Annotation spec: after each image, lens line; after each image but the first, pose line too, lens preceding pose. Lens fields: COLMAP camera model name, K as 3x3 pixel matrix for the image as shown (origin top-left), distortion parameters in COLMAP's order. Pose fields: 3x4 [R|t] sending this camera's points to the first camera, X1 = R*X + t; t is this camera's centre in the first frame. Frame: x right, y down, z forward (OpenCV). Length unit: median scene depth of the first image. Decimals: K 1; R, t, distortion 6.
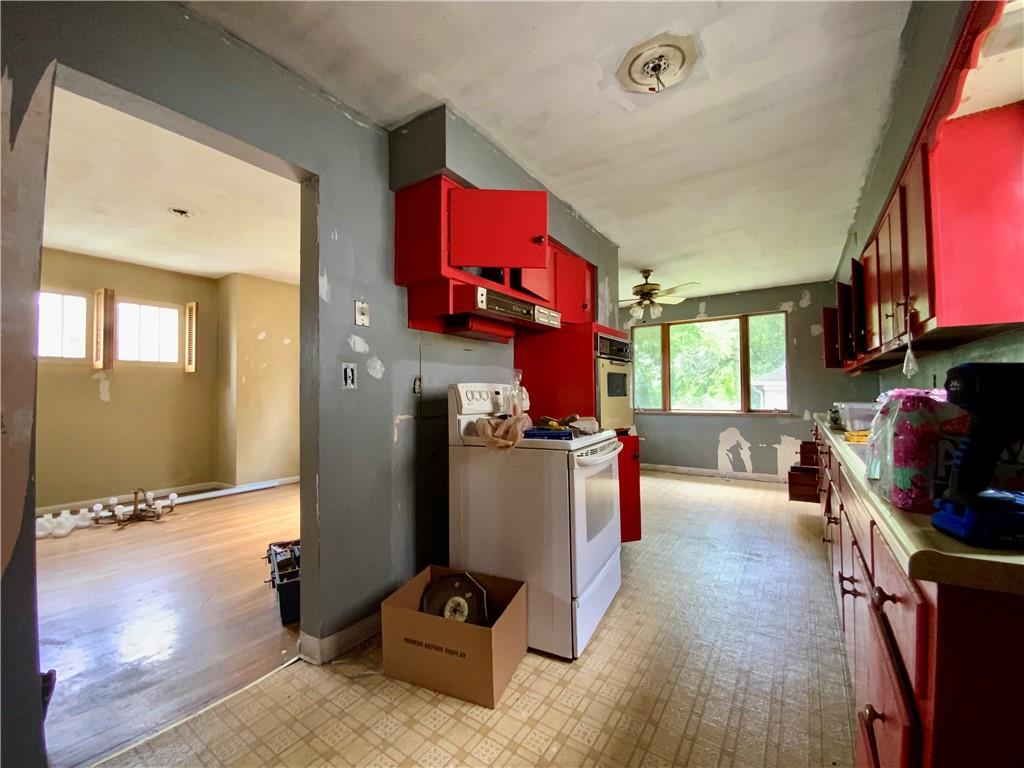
lens RADIAL K [[417.3, 0, 514.4], [0, 417.3, 384.4], [0, 0, 1]] dist [0.017205, -0.019296]
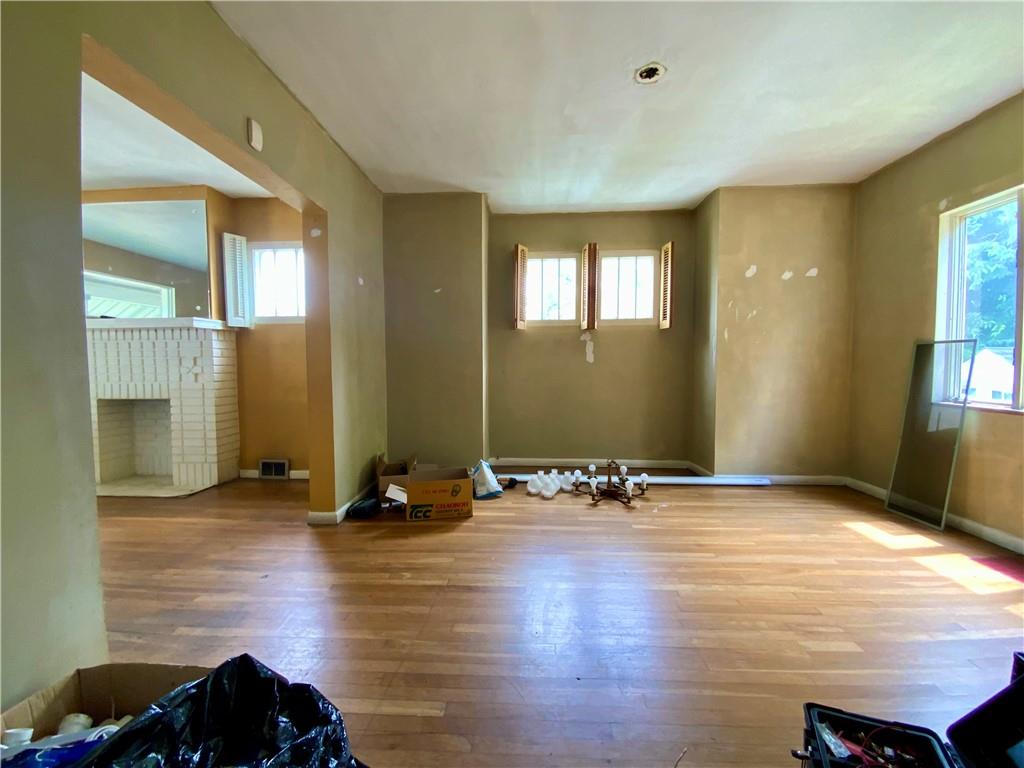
lens RADIAL K [[419.5, 0, 510.8], [0, 419.5, 385.2], [0, 0, 1]] dist [0.037590, -0.025703]
pose [[0.522339, 0.053290, -0.851071, -0.284283], [0.019337, 0.997049, 0.074299, 0.020846], [0.852519, -0.055267, 0.519767, 0.394888]]
